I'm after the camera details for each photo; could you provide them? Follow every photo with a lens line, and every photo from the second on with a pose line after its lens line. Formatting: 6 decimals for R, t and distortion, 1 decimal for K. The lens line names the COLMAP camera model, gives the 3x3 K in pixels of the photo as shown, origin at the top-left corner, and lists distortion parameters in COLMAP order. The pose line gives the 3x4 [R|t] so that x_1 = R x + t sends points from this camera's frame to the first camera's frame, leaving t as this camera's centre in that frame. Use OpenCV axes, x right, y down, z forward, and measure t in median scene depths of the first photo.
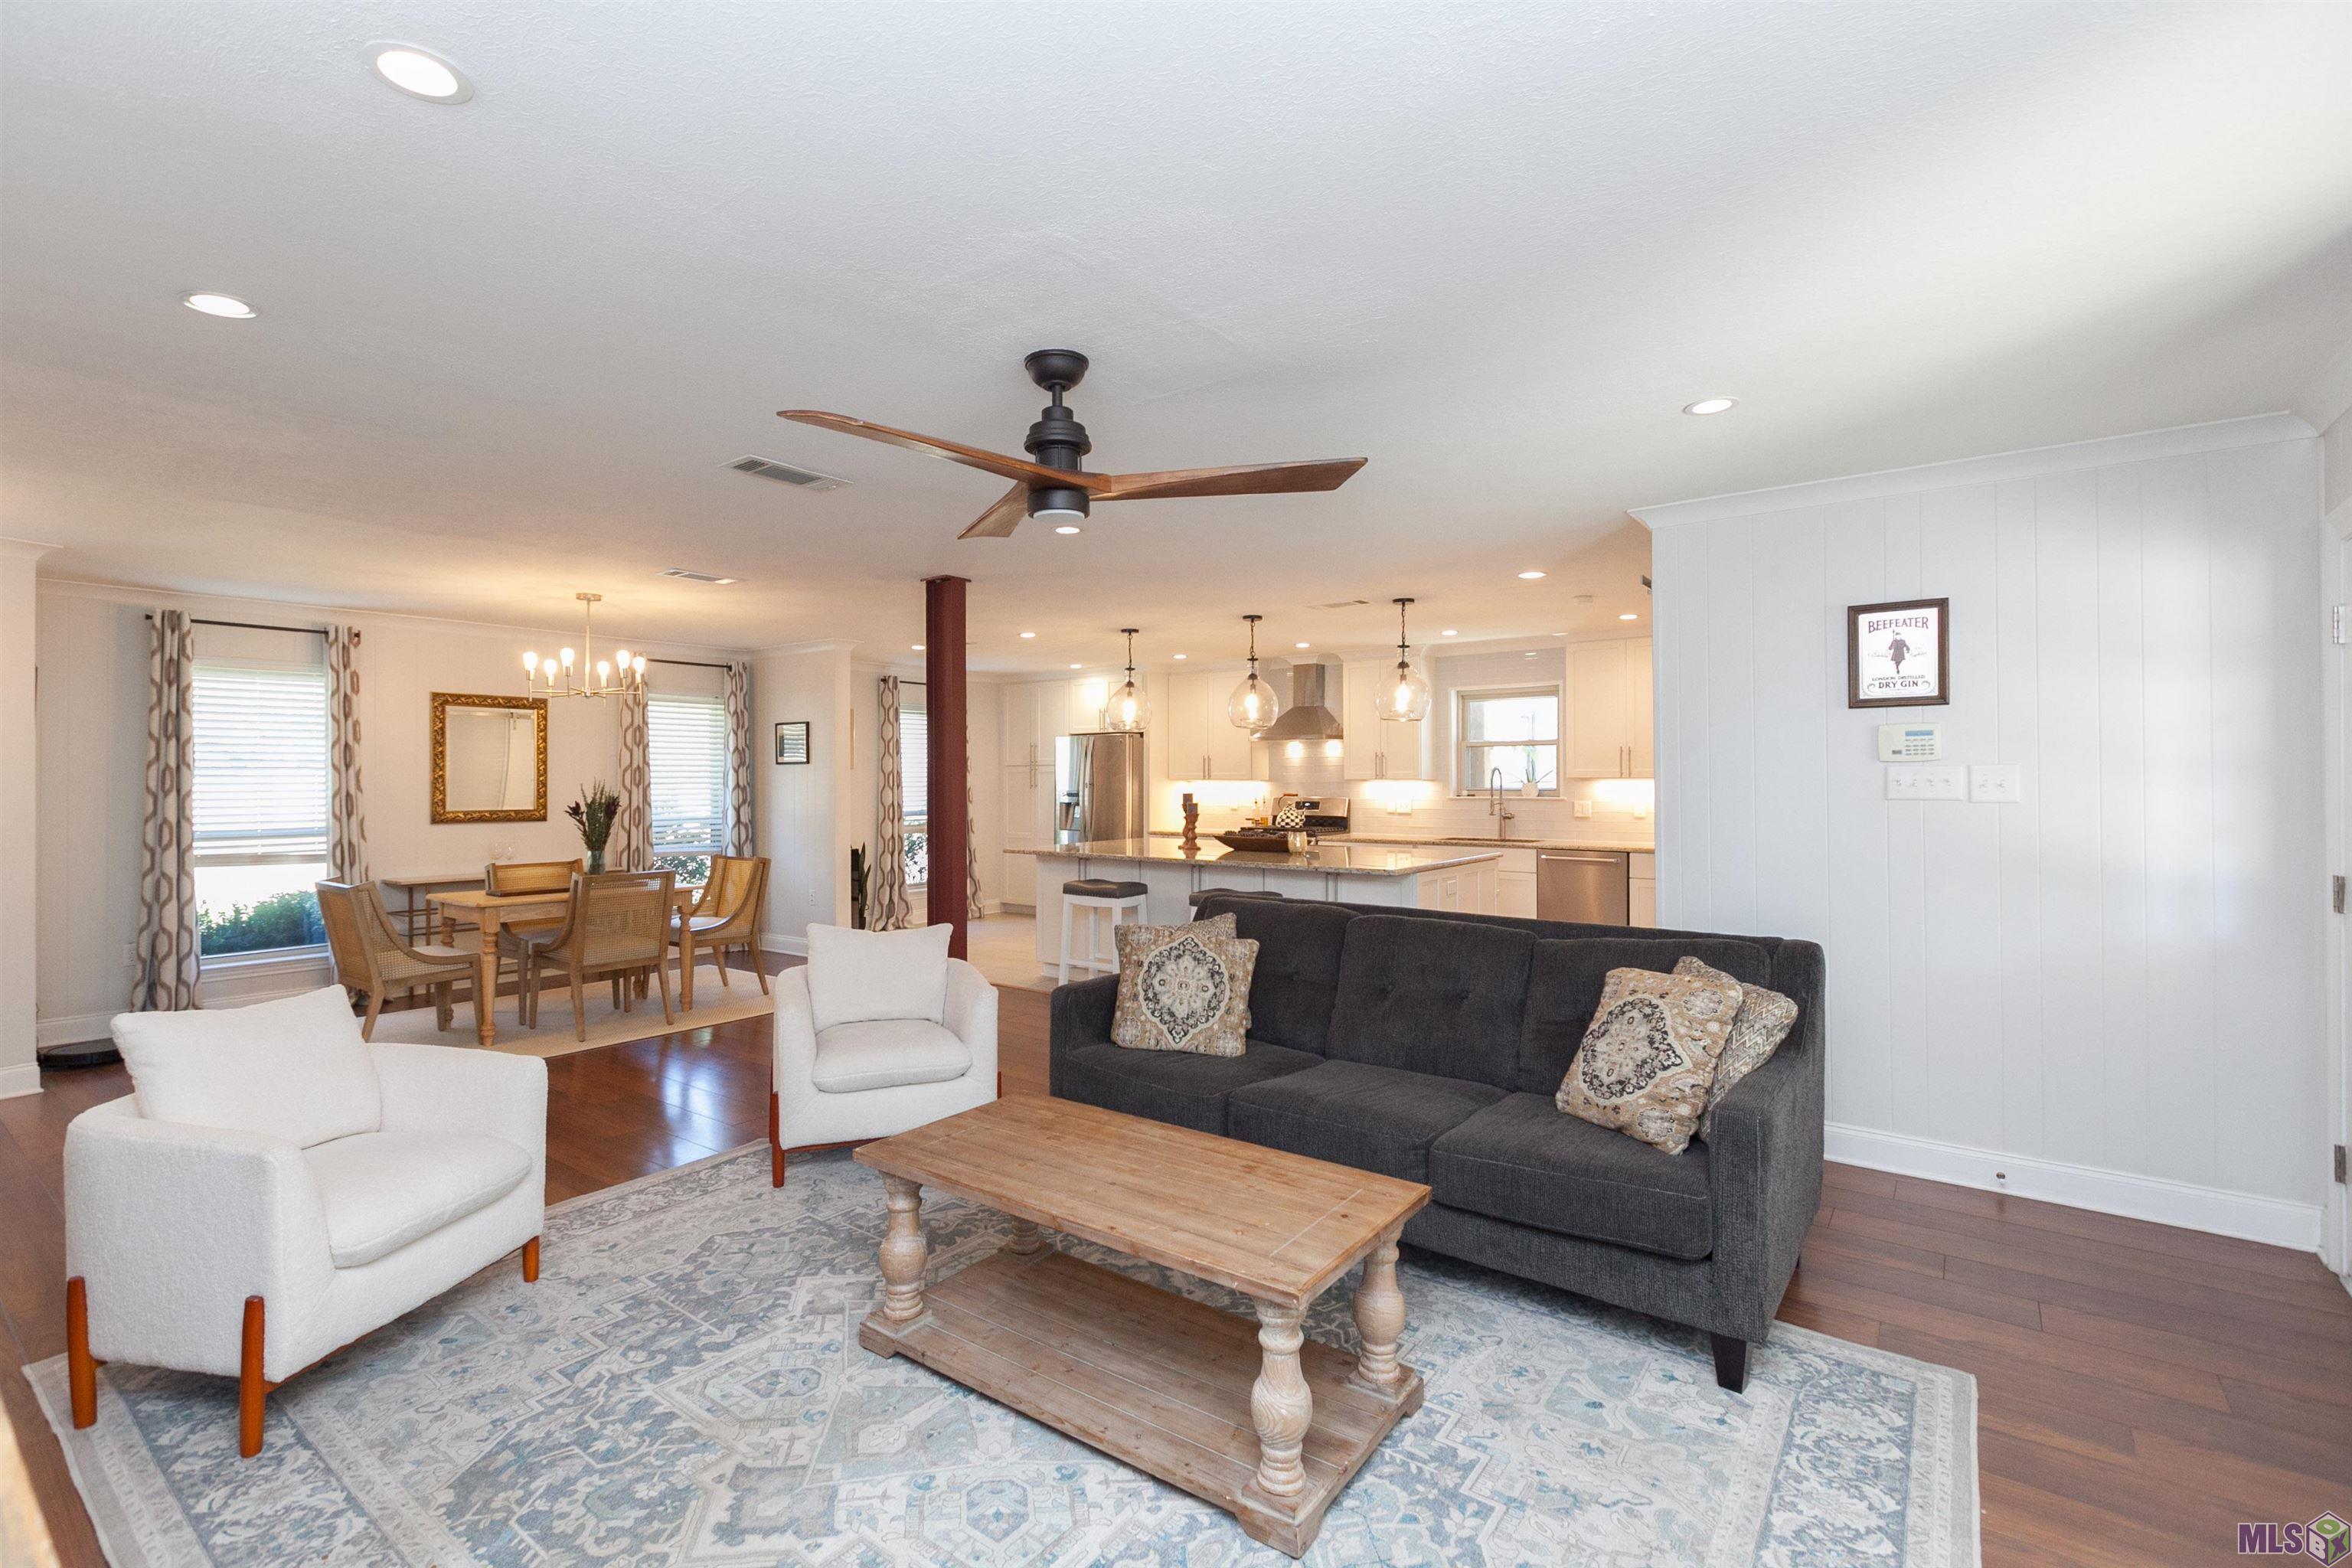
lens RADIAL K [[1064.8, 0, 1176.6], [0, 1064.8, 774.7], [0, 0, 1]] dist [0.003167, 0.001865]
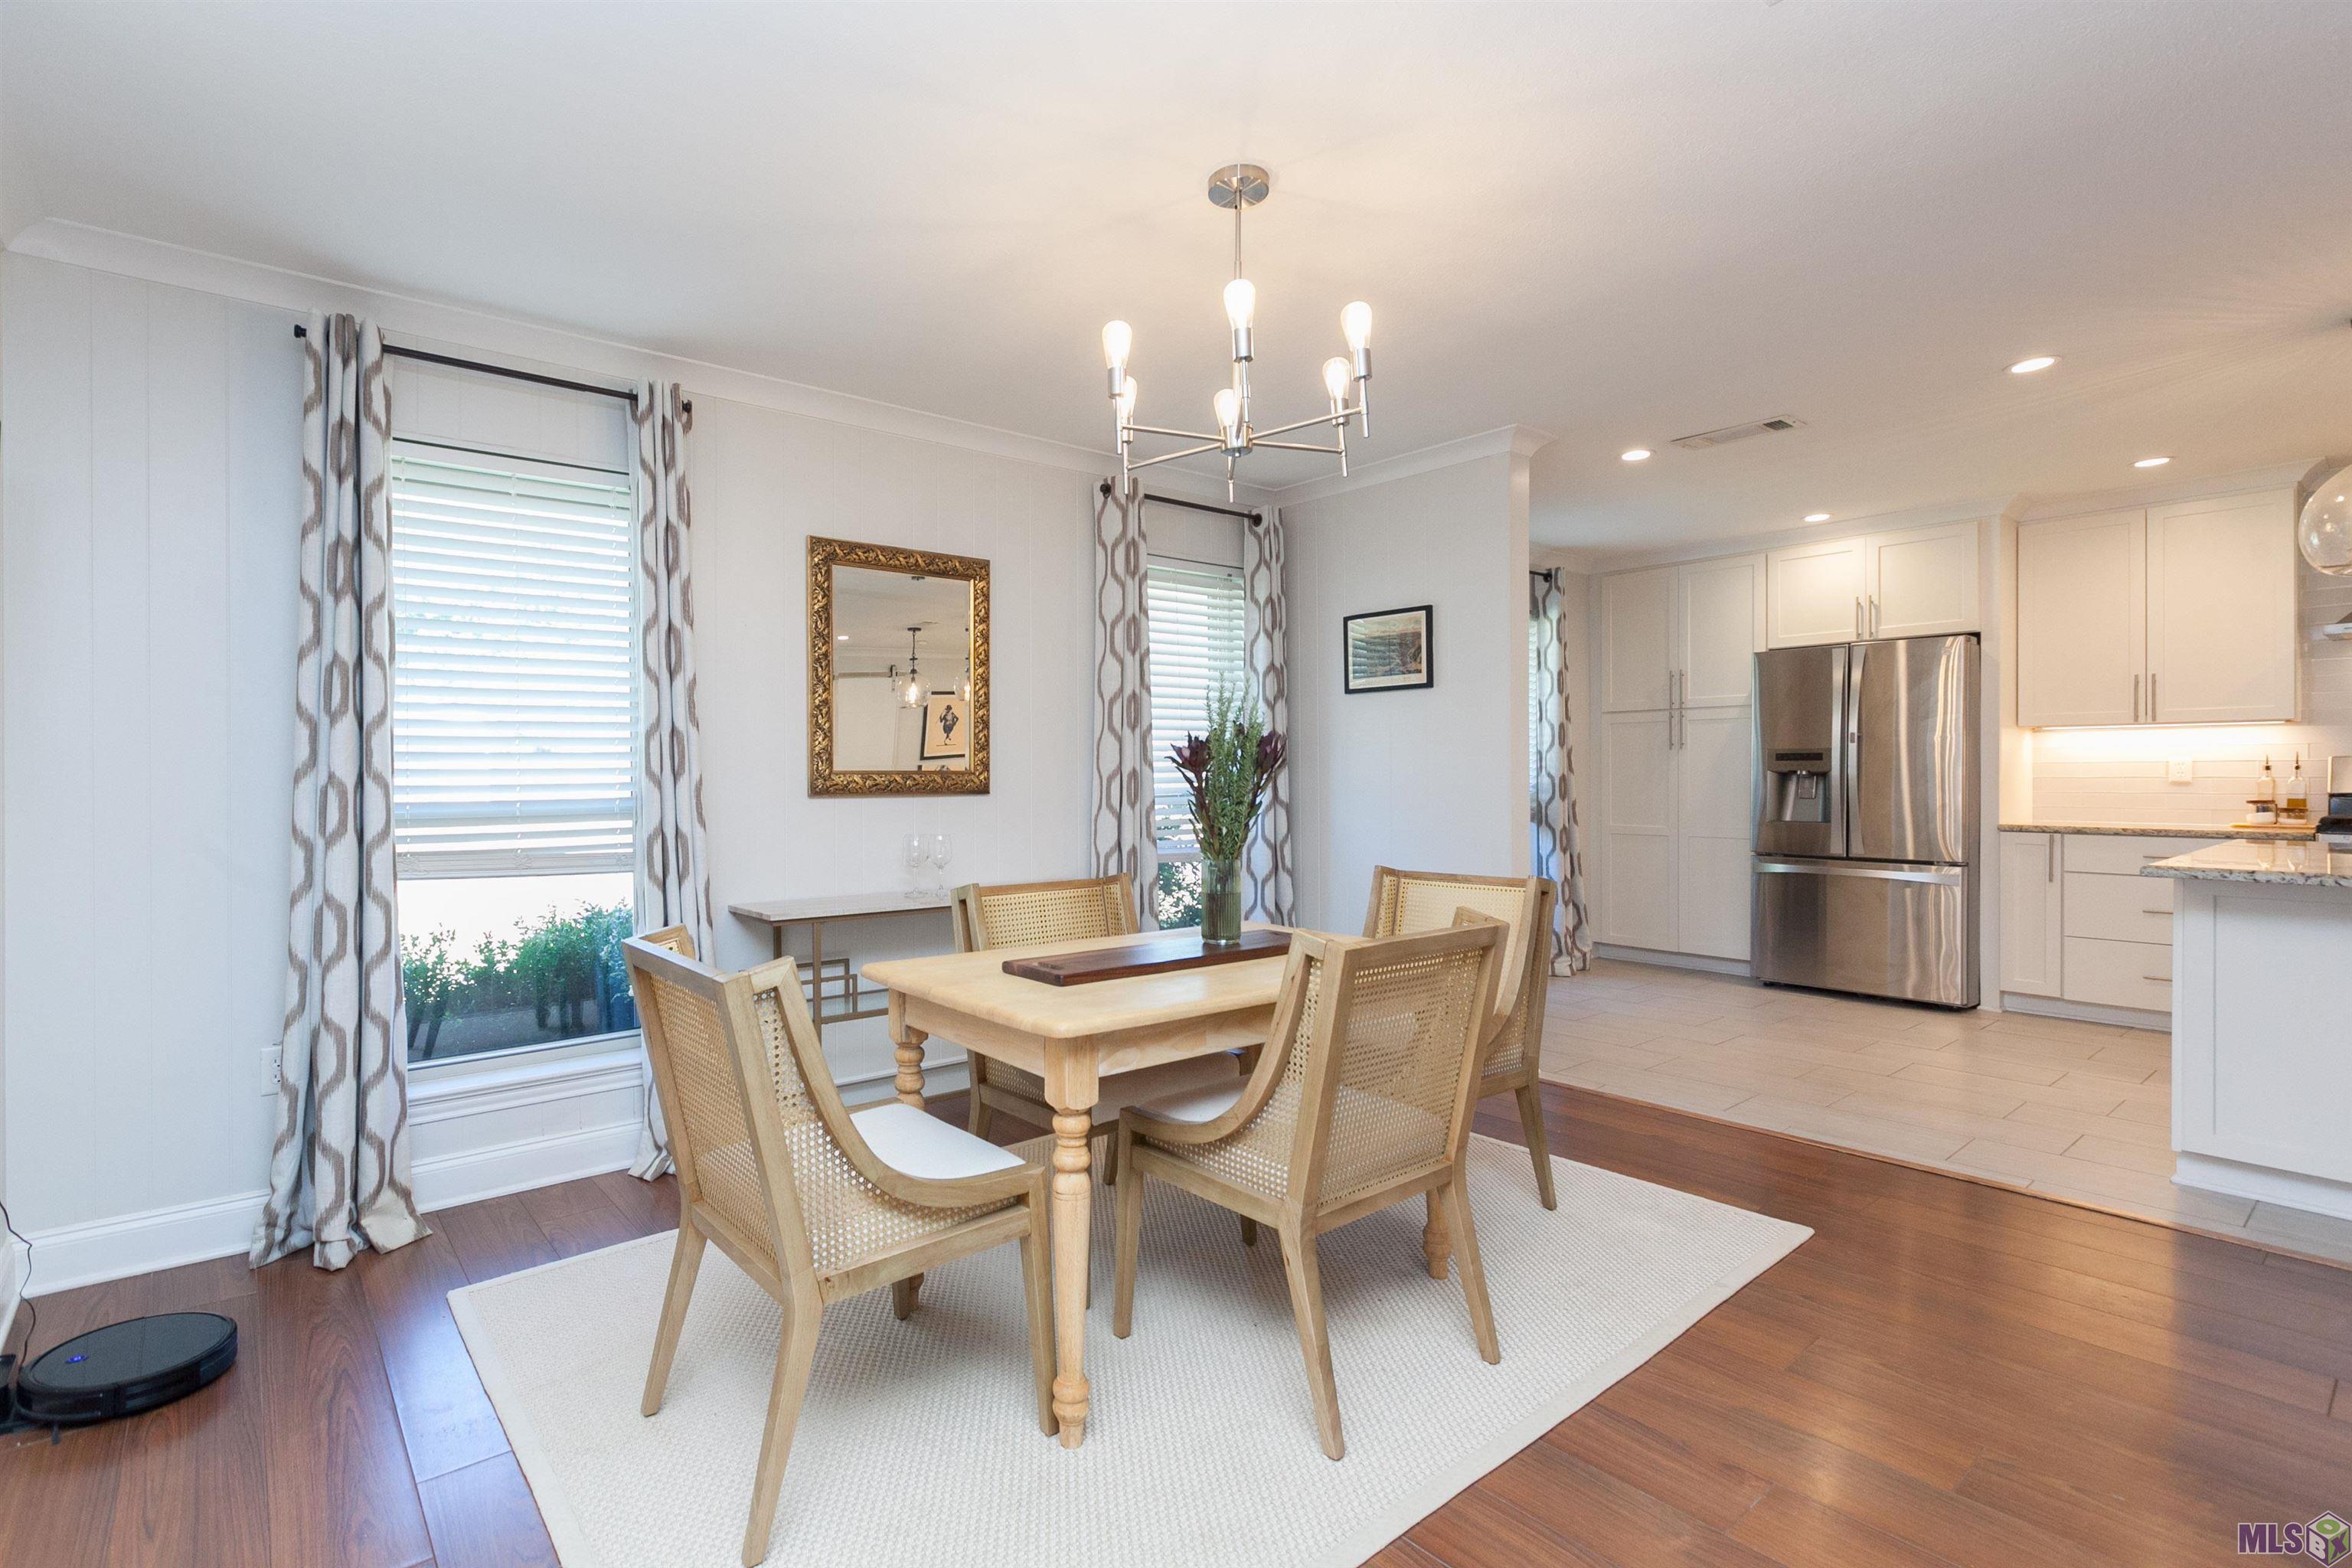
lens RADIAL K [[1126.1, 0, 1132.9], [0, 1126.1, 771.6], [0, 0, 1]] dist [0.015666, 0.000624]
pose [[0.973901, -0.002008, -0.226962, -0.449549], [0.003151, 0.999984, 0.004676, 0.034192], [0.226949, -0.005269, 0.973892, 0.539348]]
